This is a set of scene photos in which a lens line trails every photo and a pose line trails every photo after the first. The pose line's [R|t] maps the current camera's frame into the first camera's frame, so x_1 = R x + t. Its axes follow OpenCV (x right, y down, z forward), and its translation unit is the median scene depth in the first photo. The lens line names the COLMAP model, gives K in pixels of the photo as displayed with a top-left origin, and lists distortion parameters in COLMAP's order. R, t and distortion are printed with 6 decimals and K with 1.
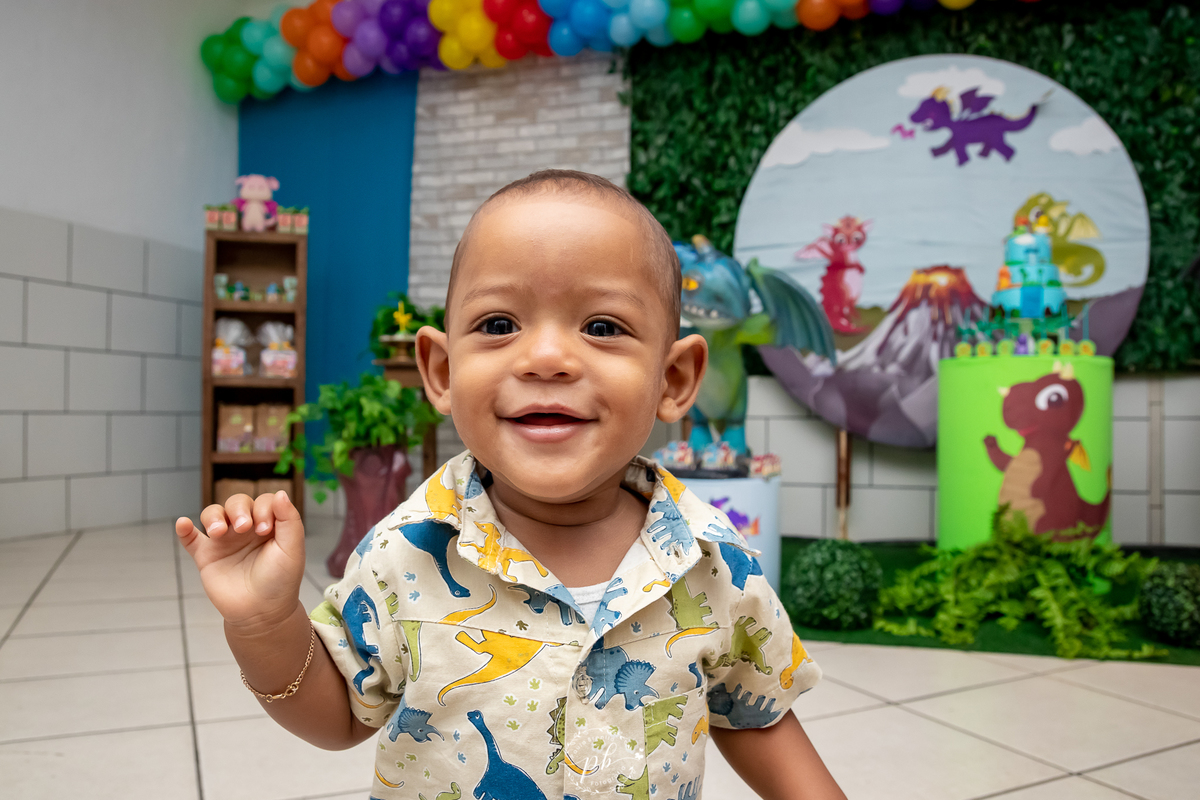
lens RADIAL K [[961.5, 0, 600.0], [0, 961.5, 400.0], [0, 0, 1]] dist [-0.139184, 0.103019]
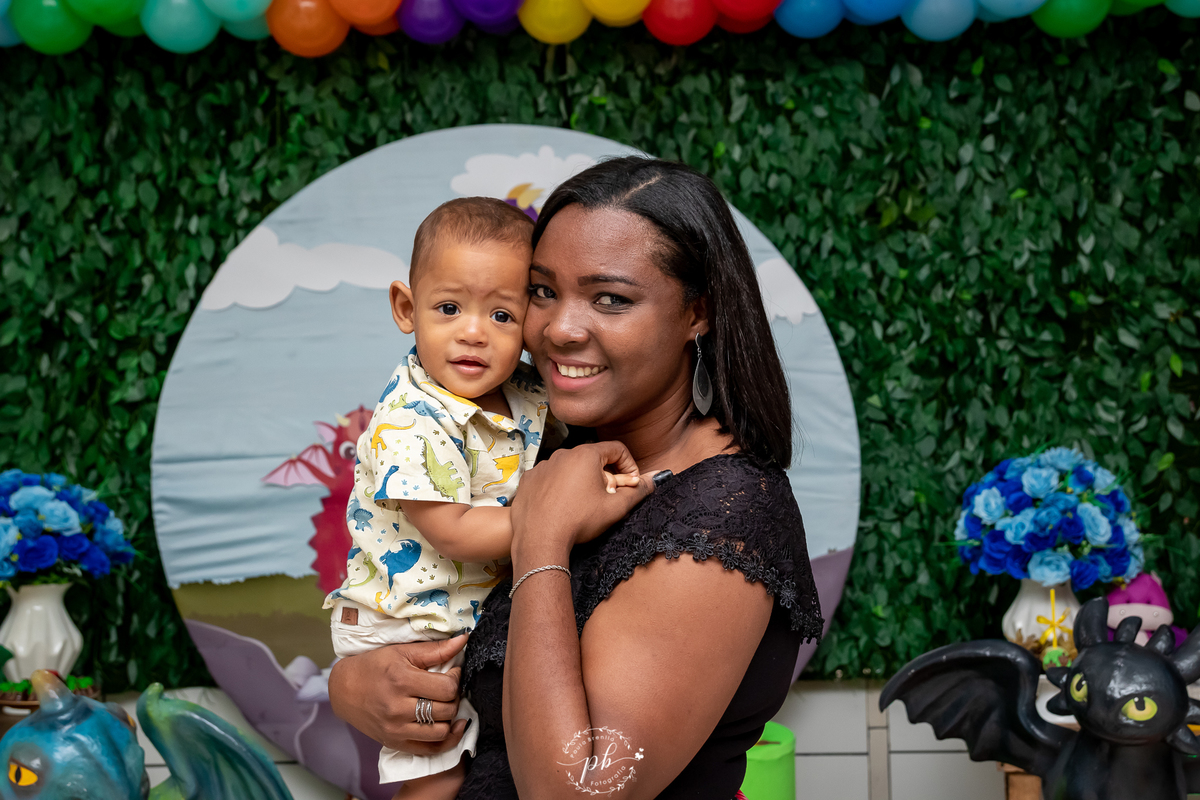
lens RADIAL K [[1785.4, 0, 600.0], [0, 1785.4, 400.0], [0, 0, 1]] dist [0.047133, 0.302106]
pose [[0.937842, -0.013268, 0.346808, 0.030534], [0.015573, 0.999871, -0.003860, -0.194230], [-0.346712, 0.009021, 0.937928, -0.024867]]
